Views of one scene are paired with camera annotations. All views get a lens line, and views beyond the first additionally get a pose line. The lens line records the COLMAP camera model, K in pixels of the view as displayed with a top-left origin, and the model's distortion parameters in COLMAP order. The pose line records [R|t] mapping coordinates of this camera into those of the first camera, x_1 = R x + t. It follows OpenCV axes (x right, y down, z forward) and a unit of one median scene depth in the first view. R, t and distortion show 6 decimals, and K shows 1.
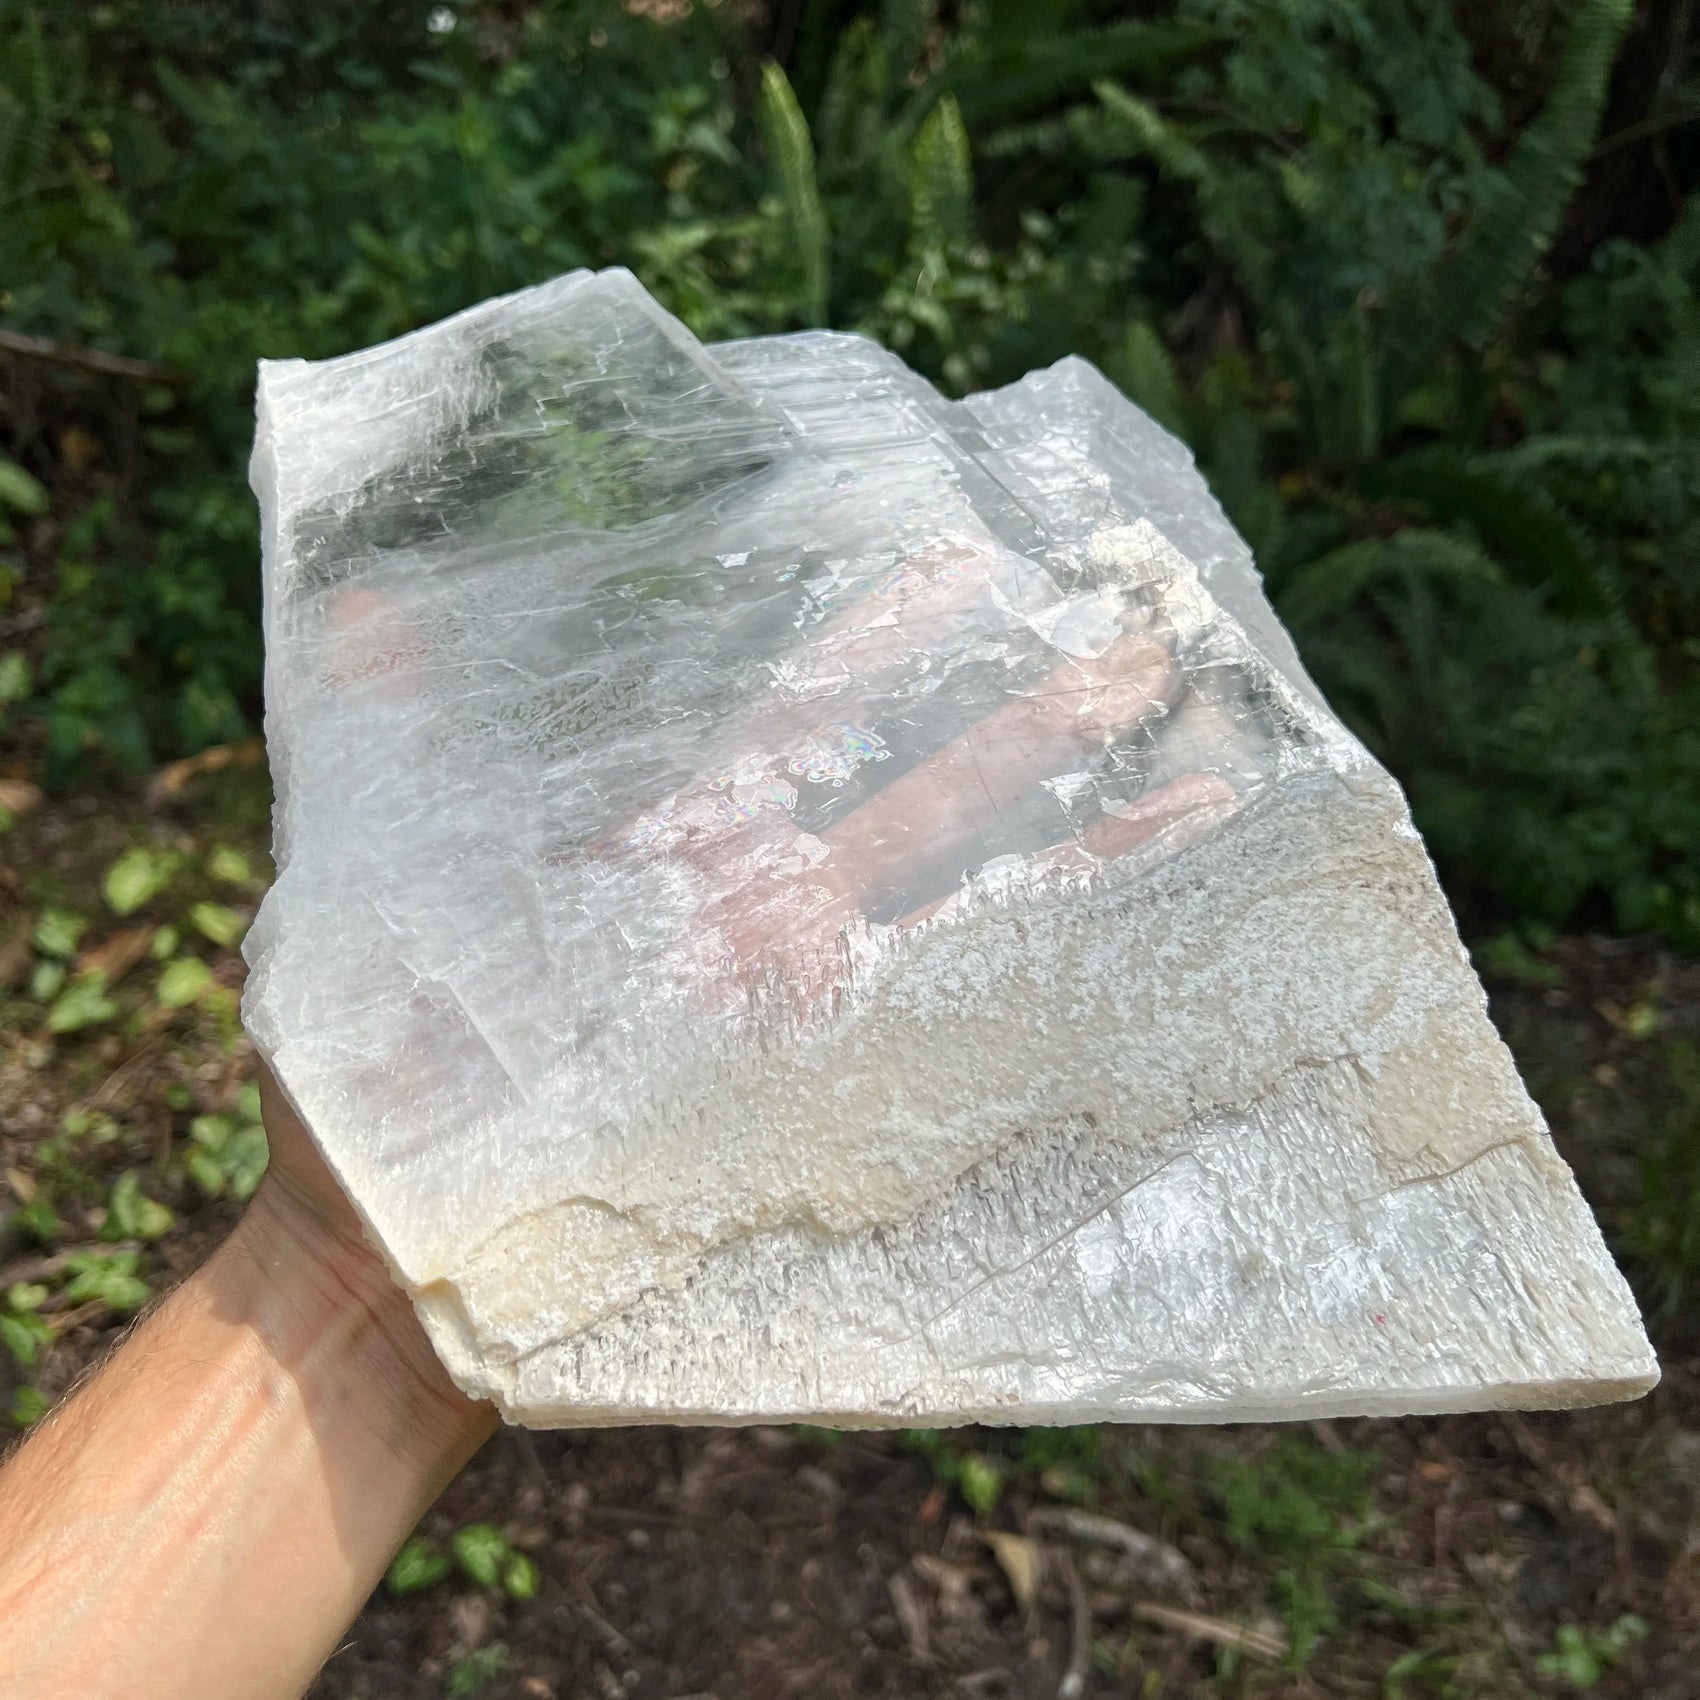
lens RADIAL K [[1776.1, 0, 836.6], [0, 1776.1, 848.3], [0, 0, 1]] dist [-0.008184, -0.007534]
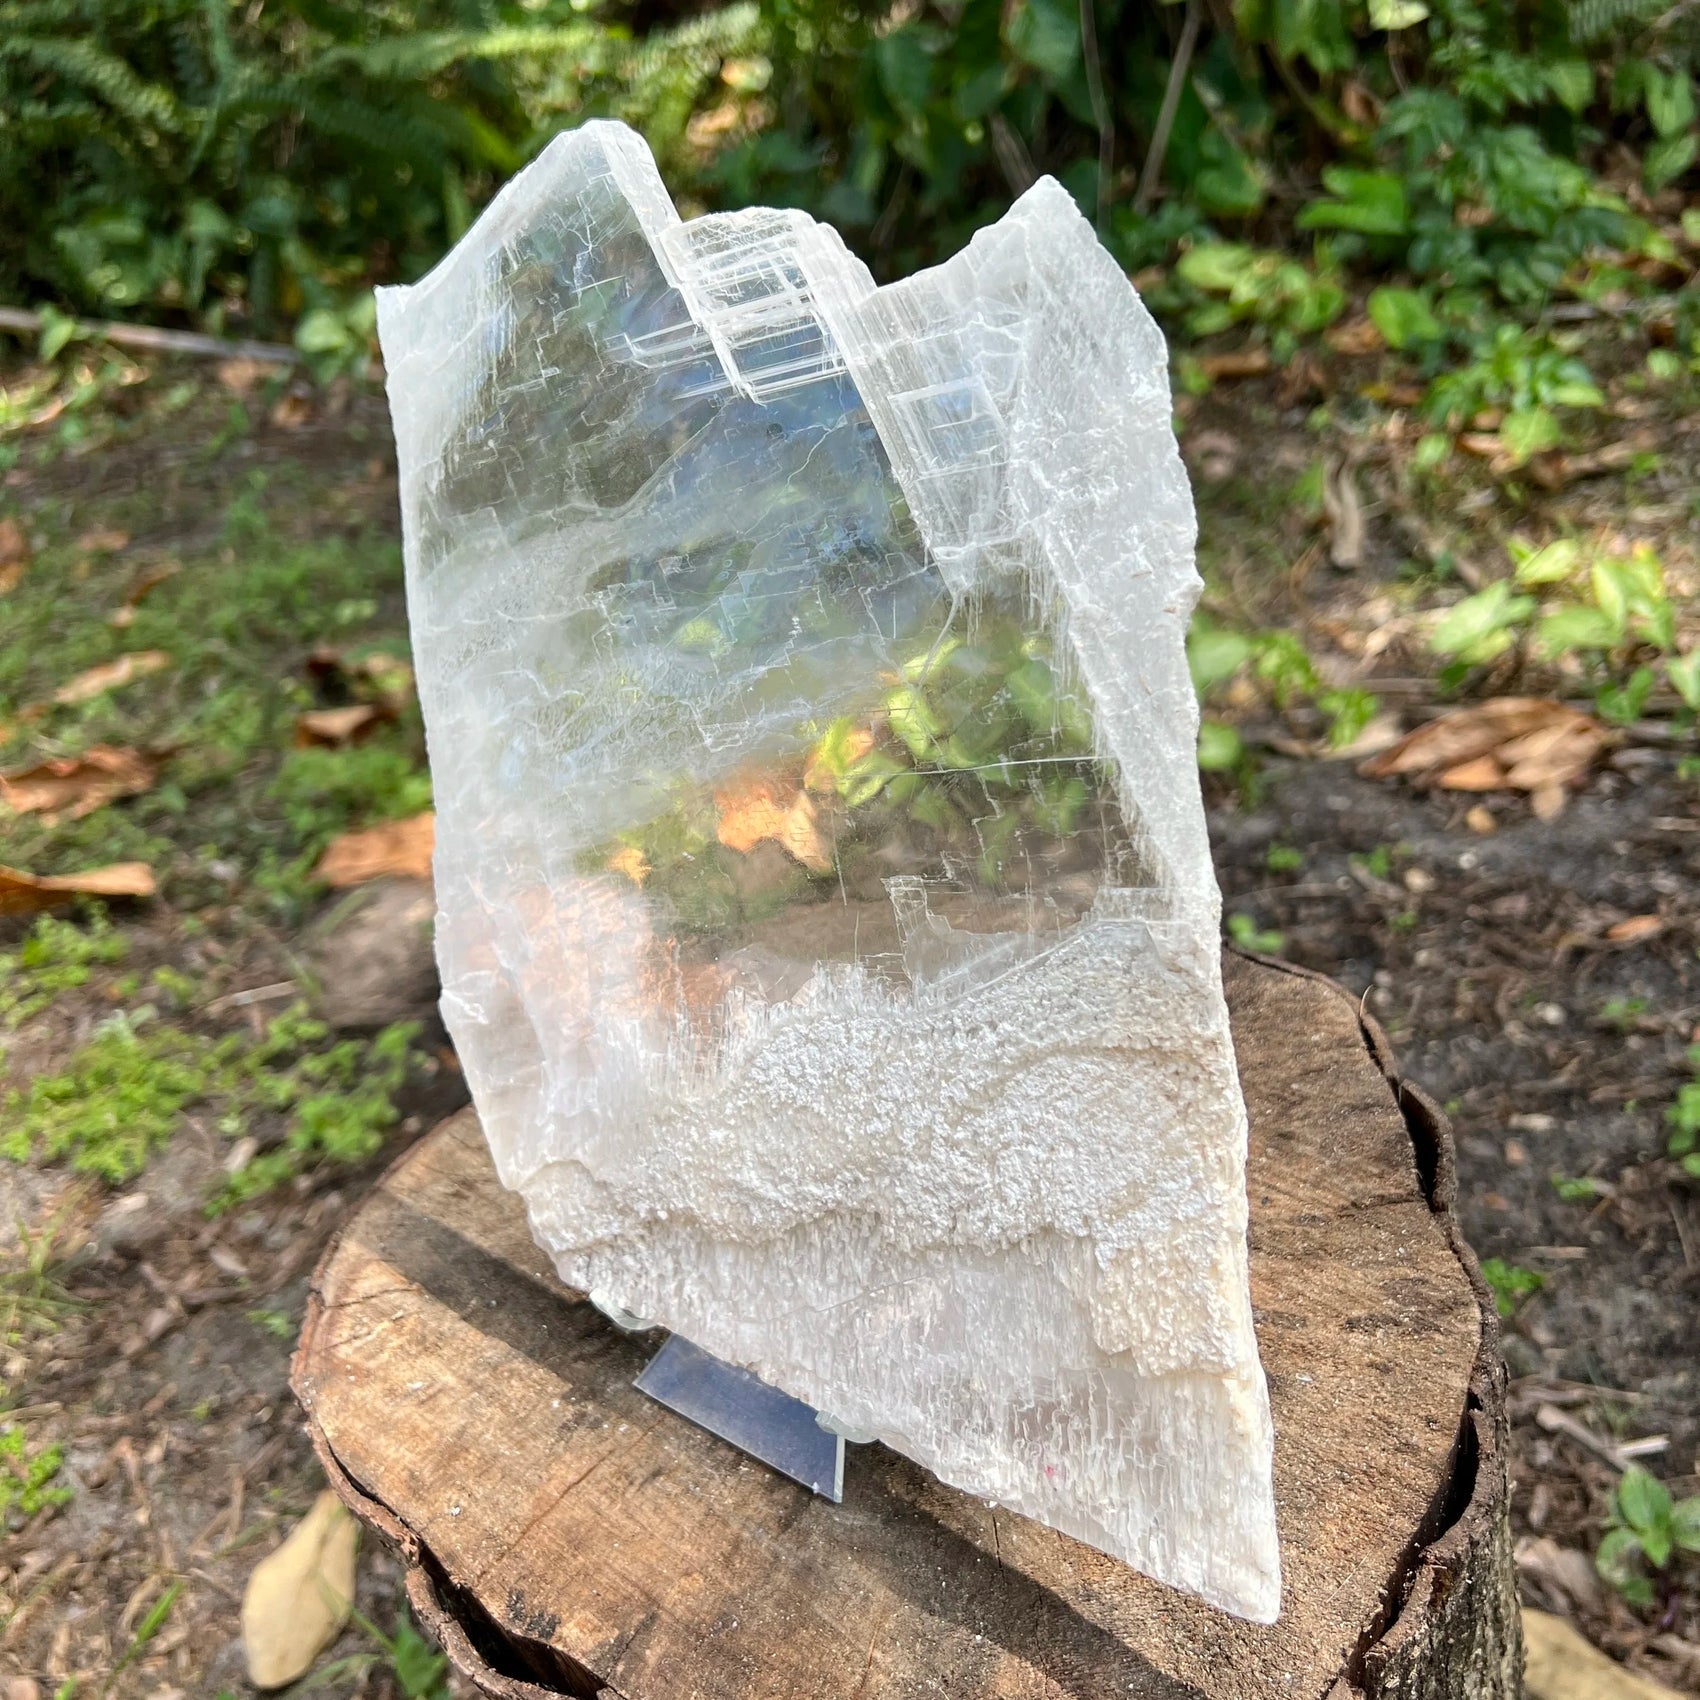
lens RADIAL K [[1776.1, 0, 836.6], [0, 1776.1, 848.3], [0, 0, 1]] dist [-0.008184, -0.007534]
pose [[0.719734, 0.212670, -0.660874, 0.812071], [0.306110, 0.757183, 0.577036, -0.684021], [0.623121, -0.617612, 0.479871, 0.563270]]
